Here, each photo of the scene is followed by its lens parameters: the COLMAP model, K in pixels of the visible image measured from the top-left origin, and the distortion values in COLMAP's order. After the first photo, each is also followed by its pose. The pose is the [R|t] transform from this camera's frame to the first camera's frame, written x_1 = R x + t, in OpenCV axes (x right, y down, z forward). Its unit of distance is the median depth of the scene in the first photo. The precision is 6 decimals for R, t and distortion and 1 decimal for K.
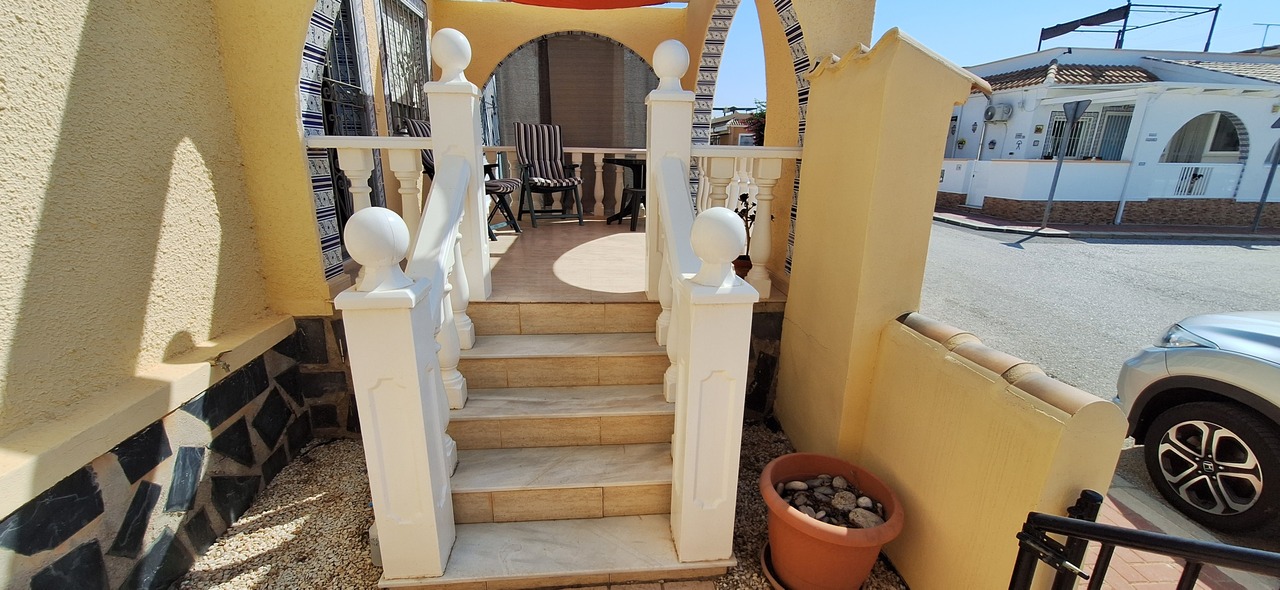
lens RADIAL K [[513.3, 0, 629.3], [0, 513.3, 299.2], [0, 0, 1]] dist [-0.001773, -0.000010]
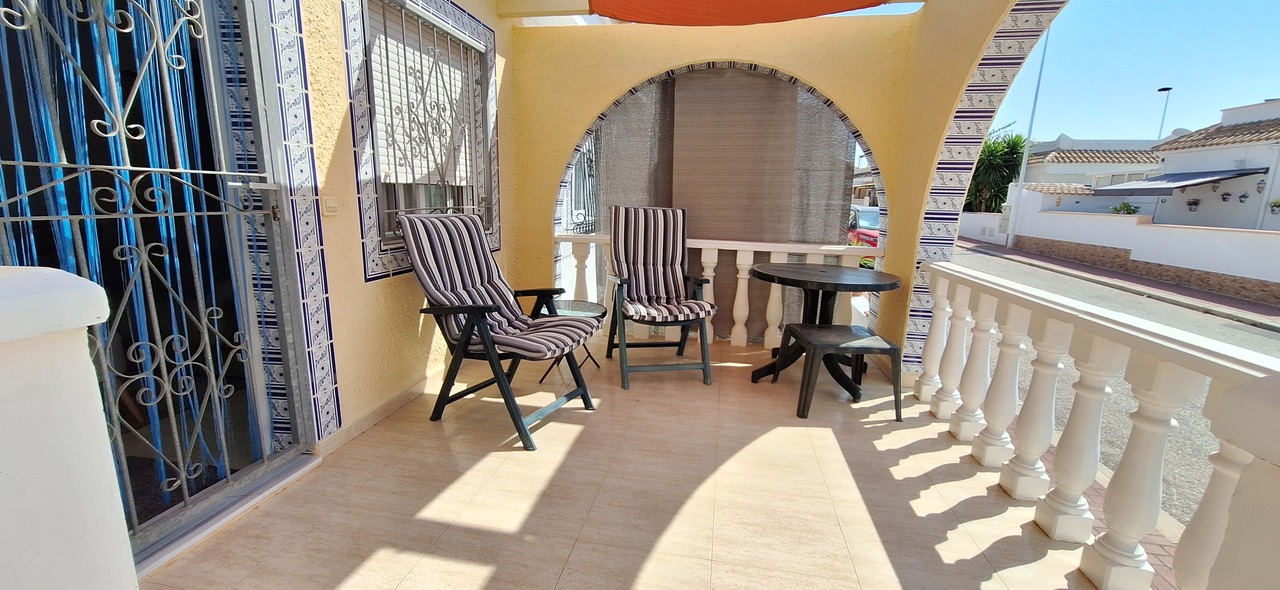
lens RADIAL K [[513.3, 0, 629.3], [0, 513.3, 299.2], [0, 0, 1]] dist [-0.001773, -0.000010]
pose [[0.965072, 0.060478, -0.254907, -0.036100], [-0.081035, 0.994185, -0.070920, -0.188745], [0.249136, 0.089099, 0.964361, 0.410714]]
